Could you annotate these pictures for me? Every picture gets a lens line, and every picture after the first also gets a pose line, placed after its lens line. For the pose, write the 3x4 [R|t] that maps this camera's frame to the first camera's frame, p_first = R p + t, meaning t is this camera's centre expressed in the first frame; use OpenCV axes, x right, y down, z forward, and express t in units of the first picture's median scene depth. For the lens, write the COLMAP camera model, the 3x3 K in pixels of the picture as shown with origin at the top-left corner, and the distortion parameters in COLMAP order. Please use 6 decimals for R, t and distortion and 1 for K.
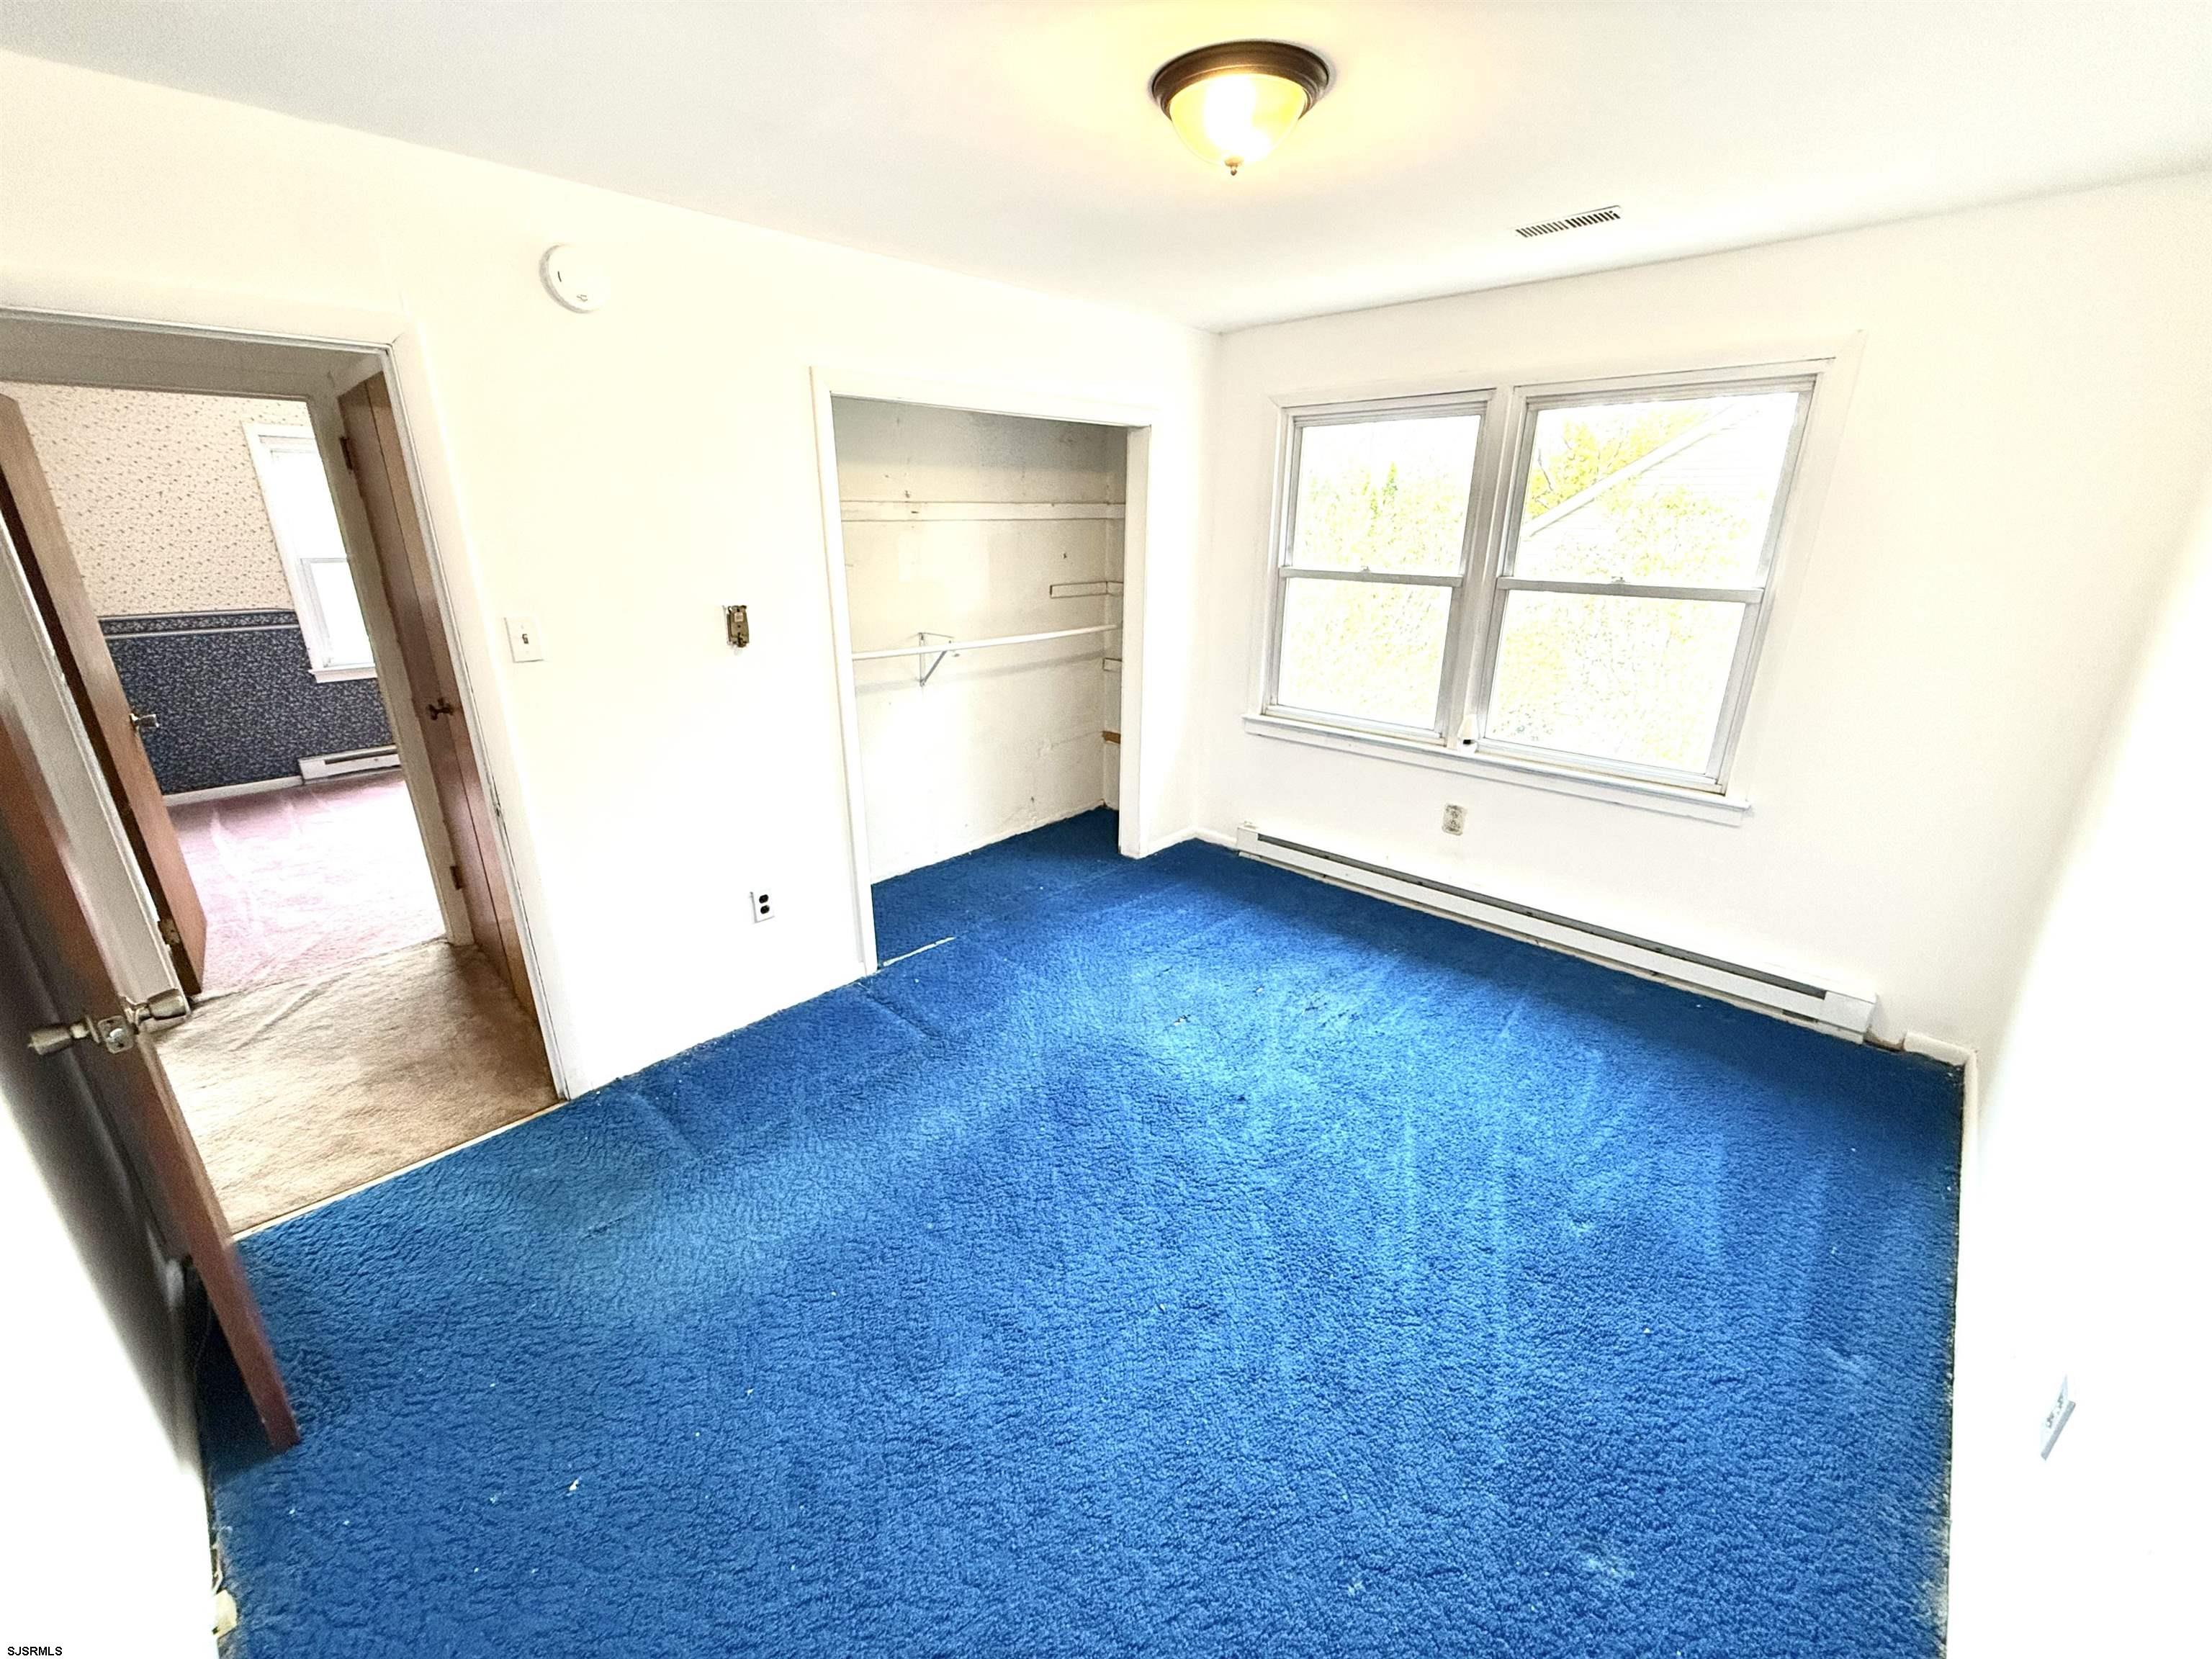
lens RADIAL K [[880.3, 0, 1104.3], [0, 880.3, 841.0], [0, 0, 1]] dist [0.000932, 0.000237]
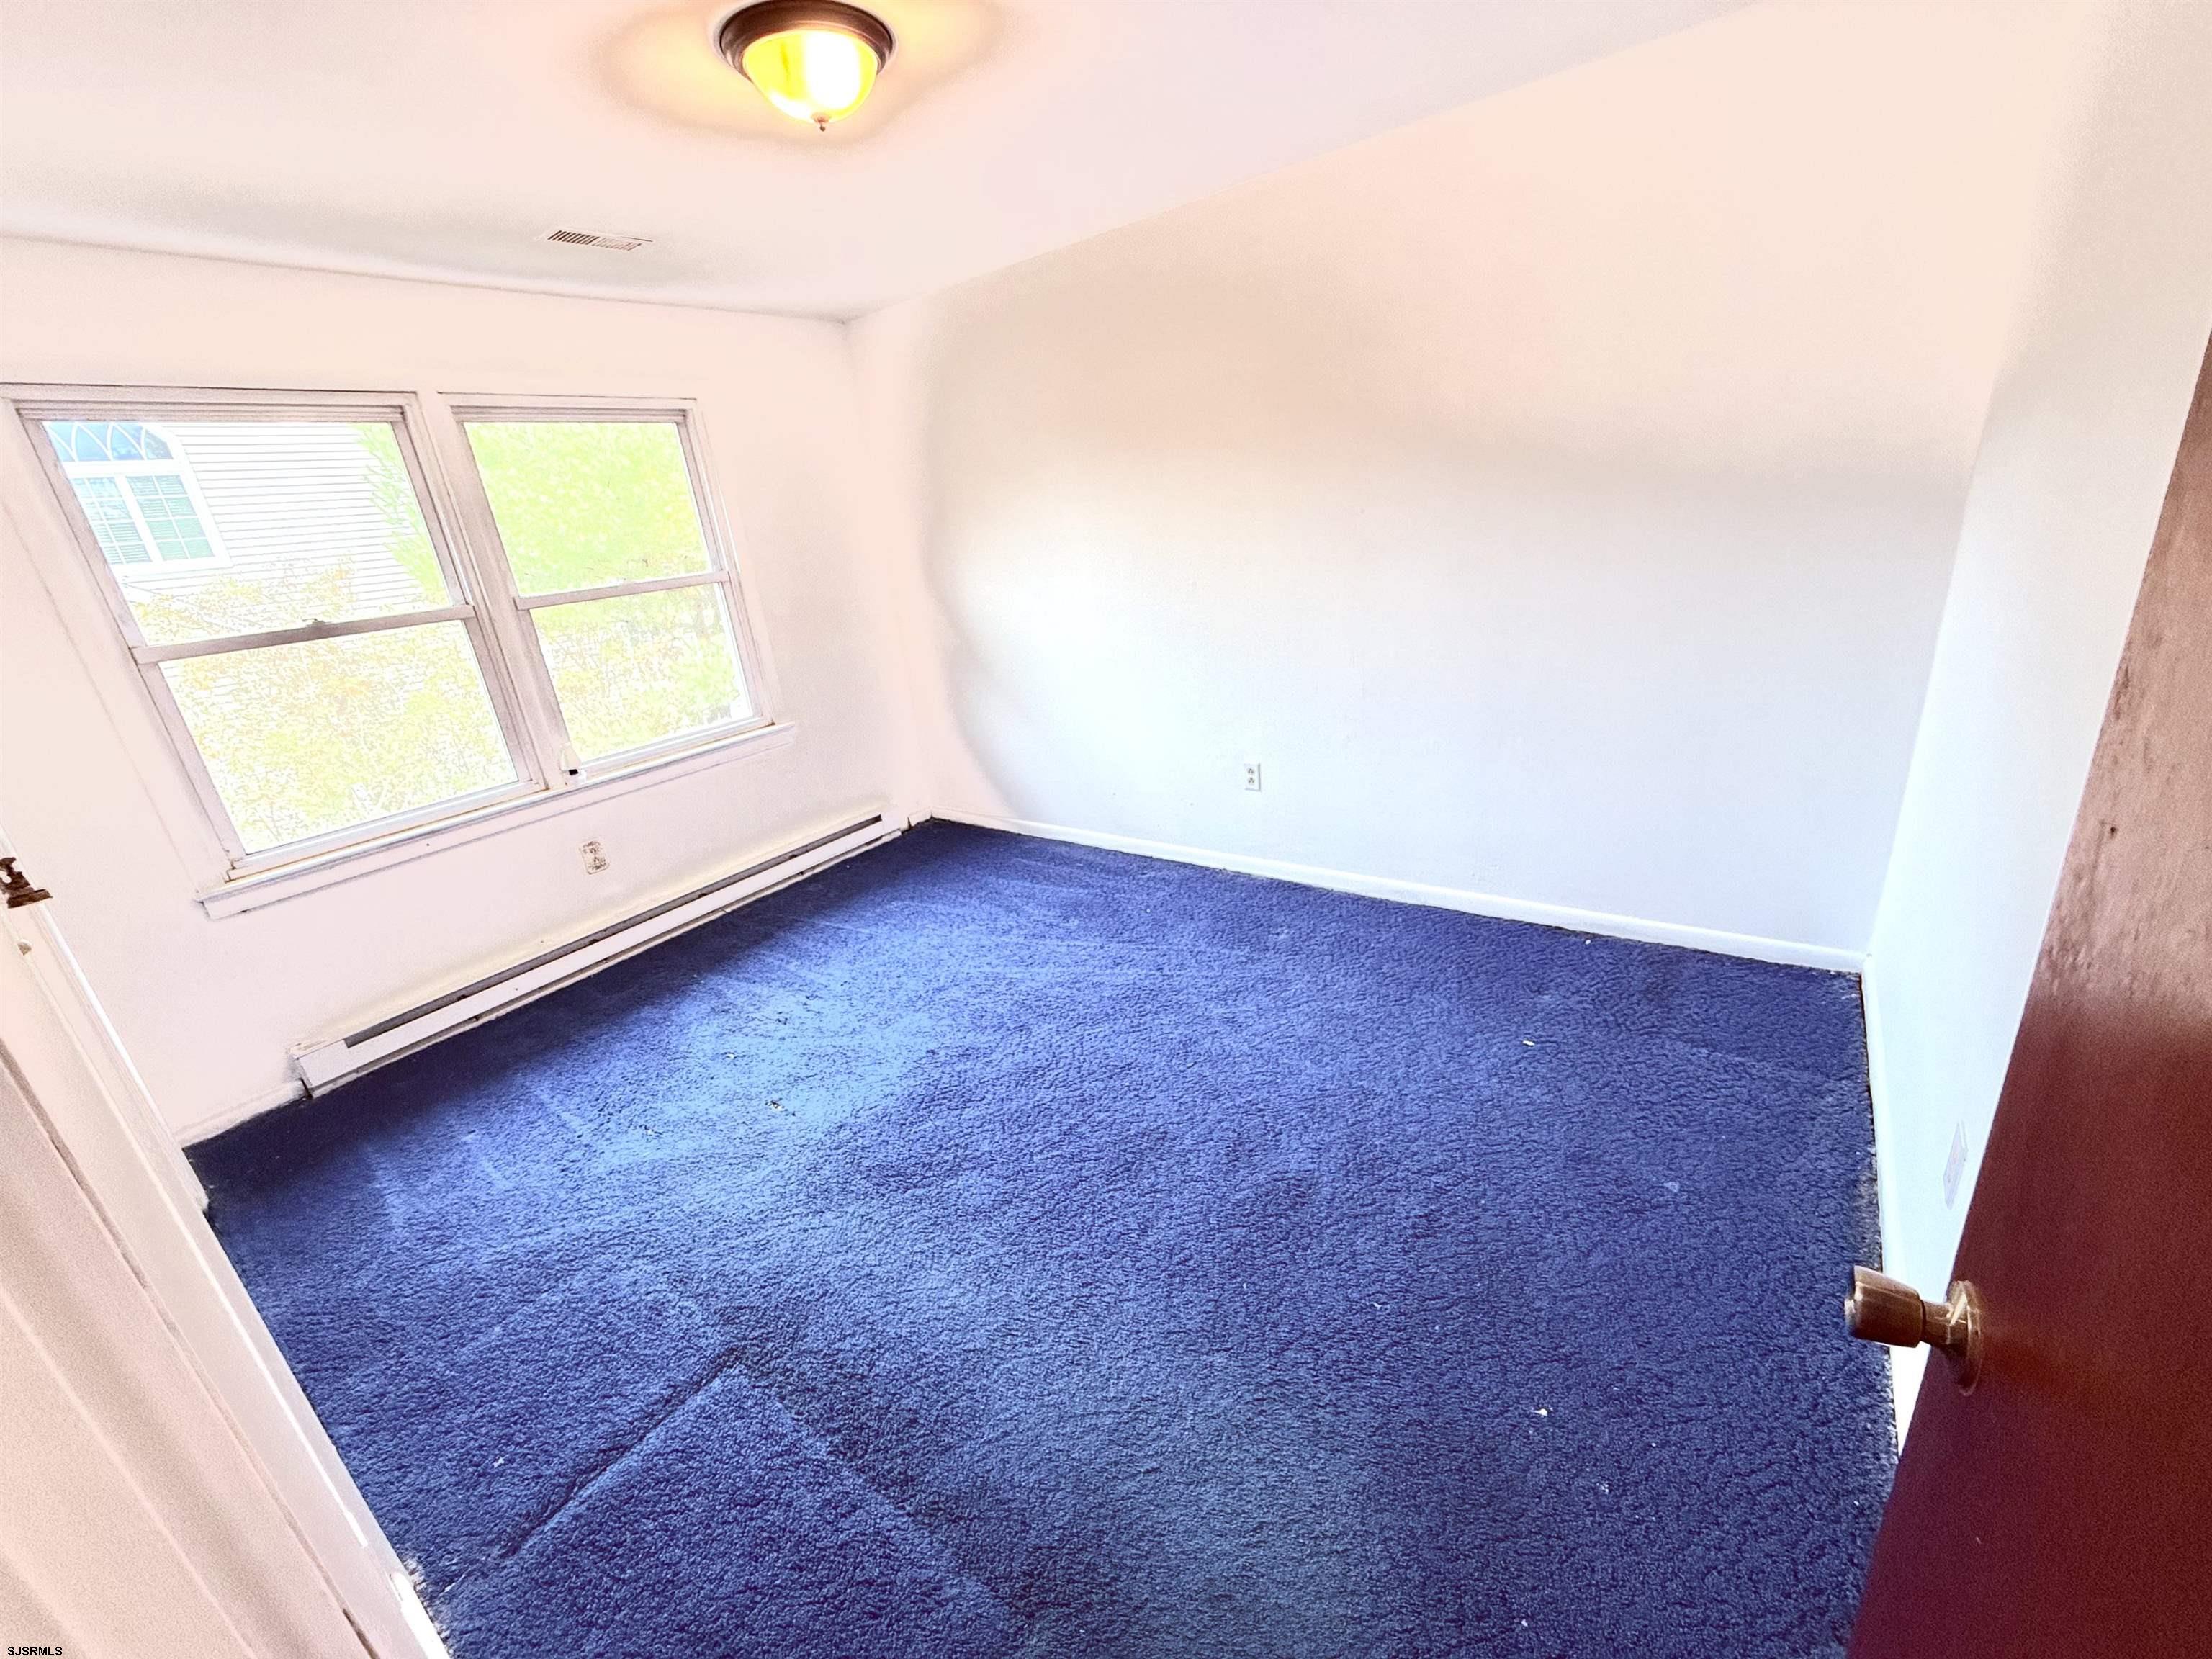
lens RADIAL K [[880.3, 0, 1101.8], [0, 880.3, 834.7], [0, 0, 1]] dist [0.000932, 0.000237]
pose [[-0.114736, -0.337514, 0.934302, -0.596091], [0.443280, 0.824288, 0.352209, -0.151581], [-0.889010, 0.454568, 0.055038, 0.531325]]
